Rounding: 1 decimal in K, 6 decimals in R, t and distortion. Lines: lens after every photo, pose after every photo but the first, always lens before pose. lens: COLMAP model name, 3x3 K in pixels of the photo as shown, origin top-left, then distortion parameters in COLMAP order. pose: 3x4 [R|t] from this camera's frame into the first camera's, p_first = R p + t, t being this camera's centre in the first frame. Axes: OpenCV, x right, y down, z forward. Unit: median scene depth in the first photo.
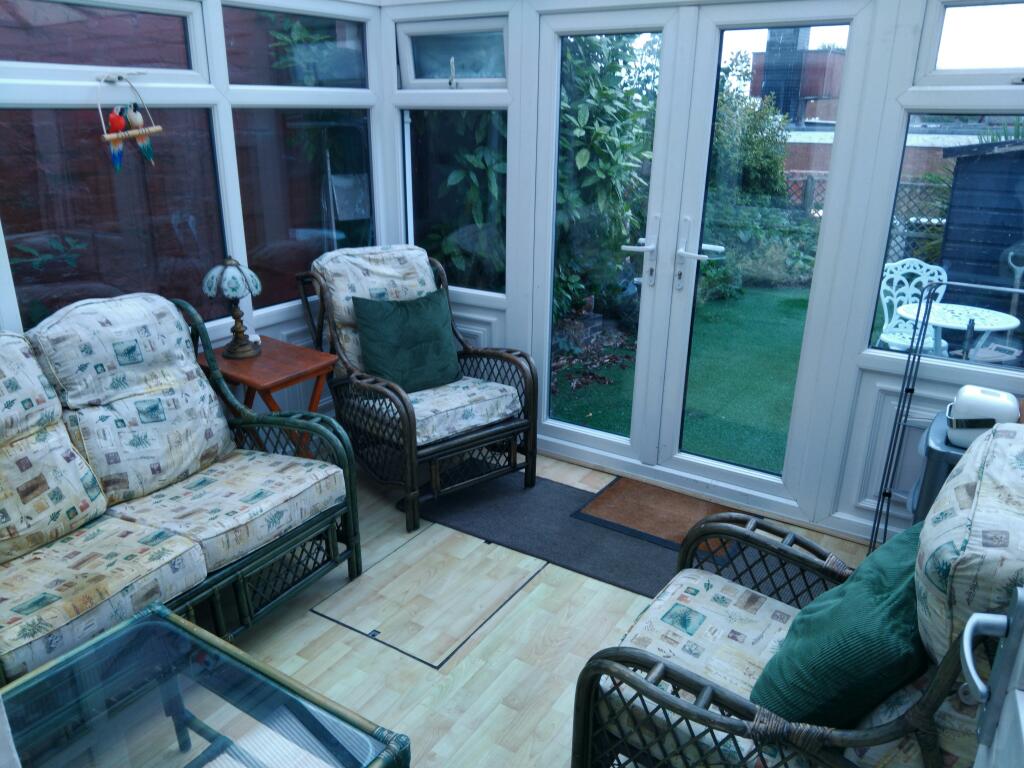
lens RADIAL K [[732.1, 0, 472.9], [0, 732.1, 379.3], [0, 0, 1]] dist [-0.003979, -0.055329]
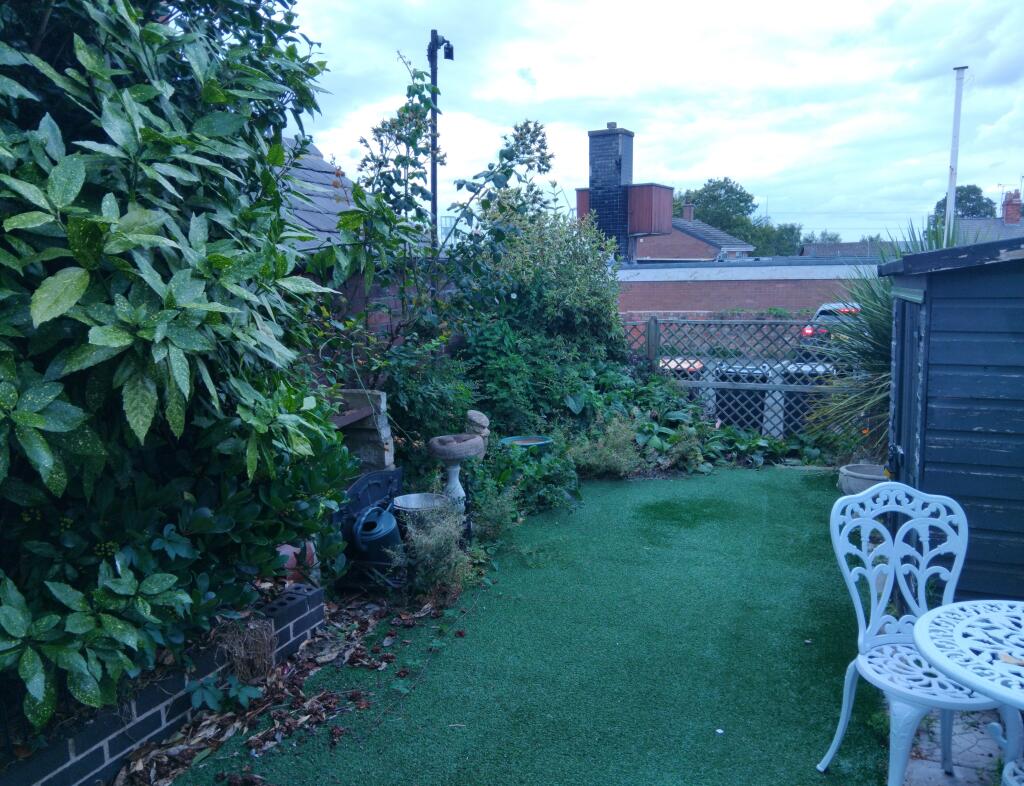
lens RADIAL K [[864.4, 0, 512.0], [0, 864.4, 393.0], [0, 0, 1]] dist [0.005772, -0.006568]
pose [[0.965002, -0.048130, 0.257789, 0.109908], [0.096274, 0.979394, -0.177533, -0.071761], [-0.243933, 0.196138, 0.949751, 0.249759]]
